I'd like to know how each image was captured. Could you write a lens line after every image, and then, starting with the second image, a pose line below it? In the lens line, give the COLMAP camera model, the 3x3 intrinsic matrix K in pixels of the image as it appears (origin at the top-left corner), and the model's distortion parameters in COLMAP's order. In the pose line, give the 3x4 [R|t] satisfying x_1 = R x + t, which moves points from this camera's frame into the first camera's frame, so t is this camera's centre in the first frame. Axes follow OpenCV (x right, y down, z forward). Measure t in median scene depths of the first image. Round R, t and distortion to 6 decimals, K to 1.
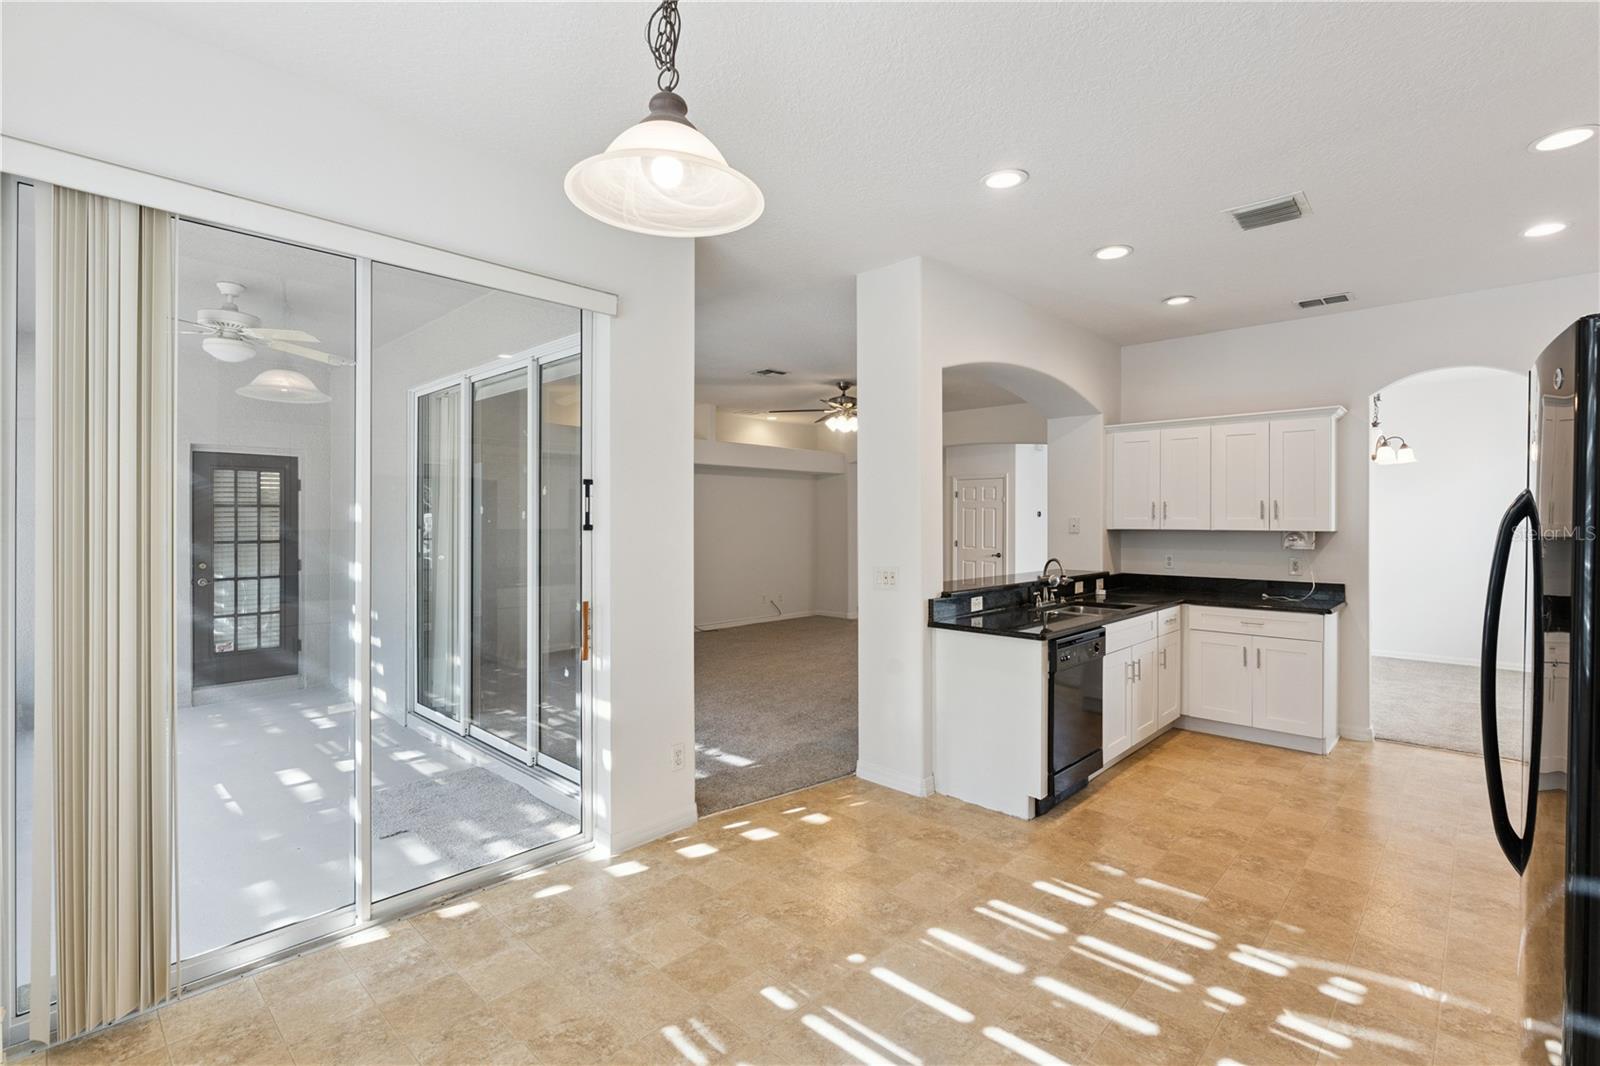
lens RADIAL K [[733.4, 0, 794.4], [0, 733.4, 521.6], [0, 0, 1]] dist [-0.002455, -0.000785]
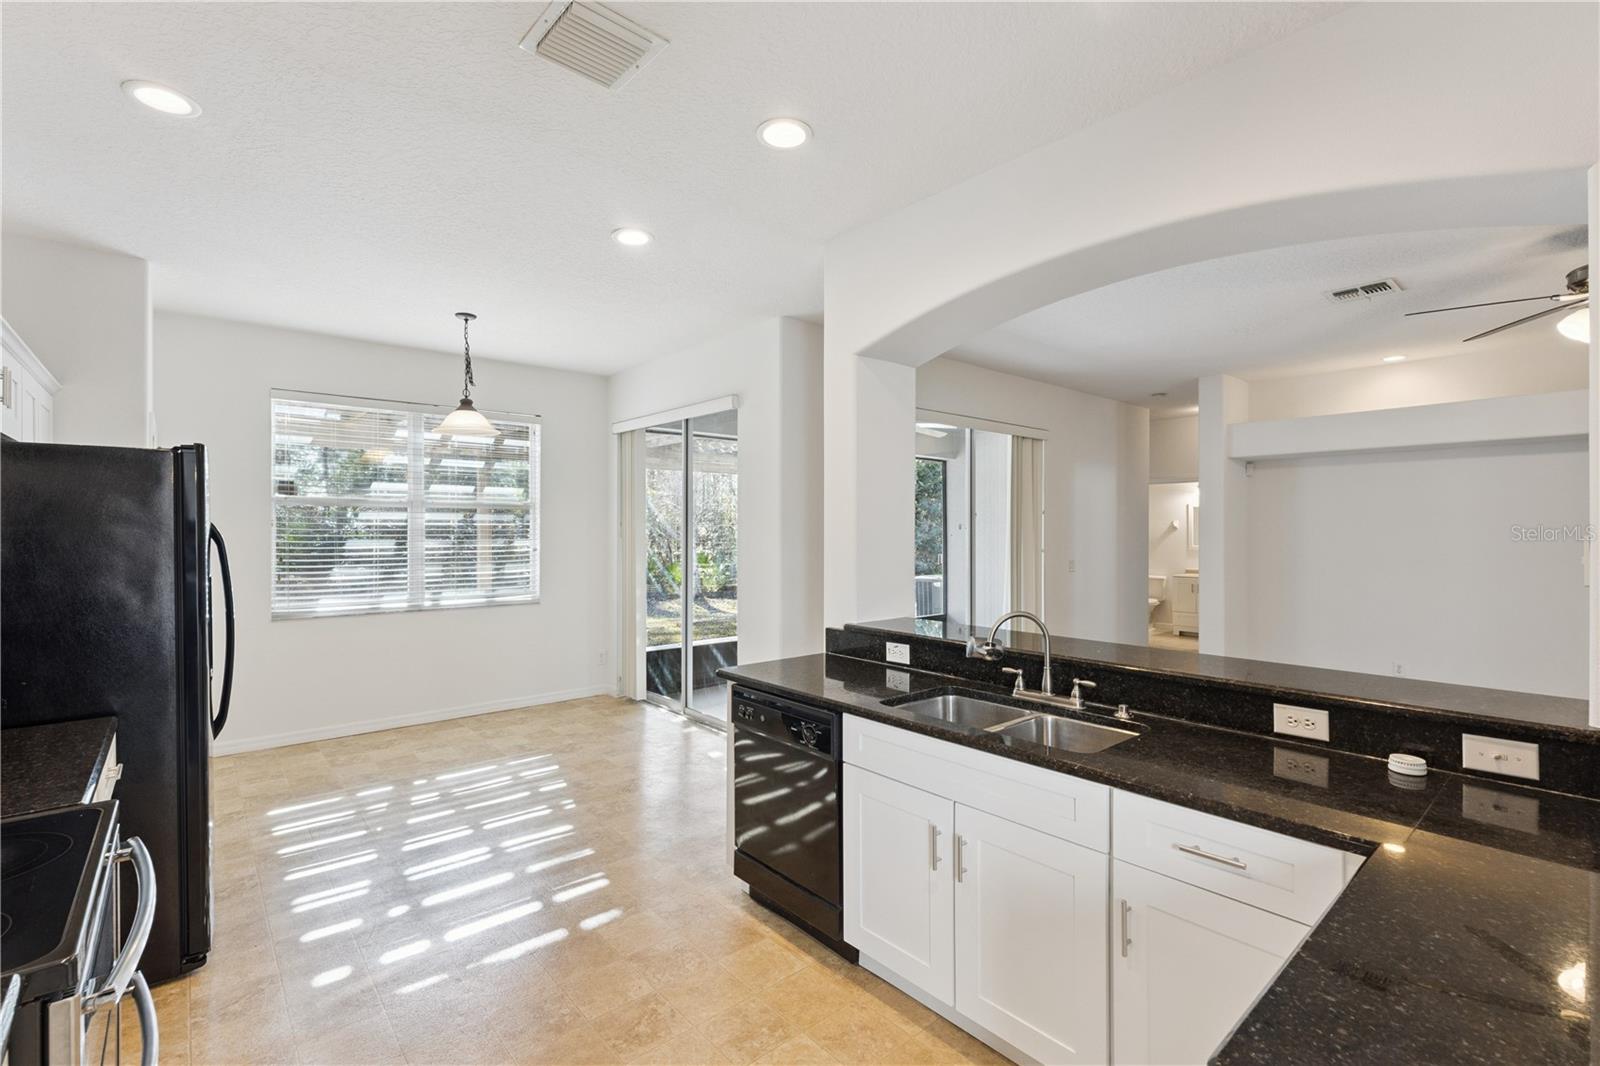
lens RADIAL K [[711.0, 0, 800.0], [0, 711.0, 533.0], [0, 0, 1]] dist [0.001369, 0.000201]
pose [[-0.095210, 0.002439, -0.995454, 0.813167], [-0.001115, 0.999996, 0.002557, -0.007852], [0.995457, 0.001353, -0.095207, 0.816903]]
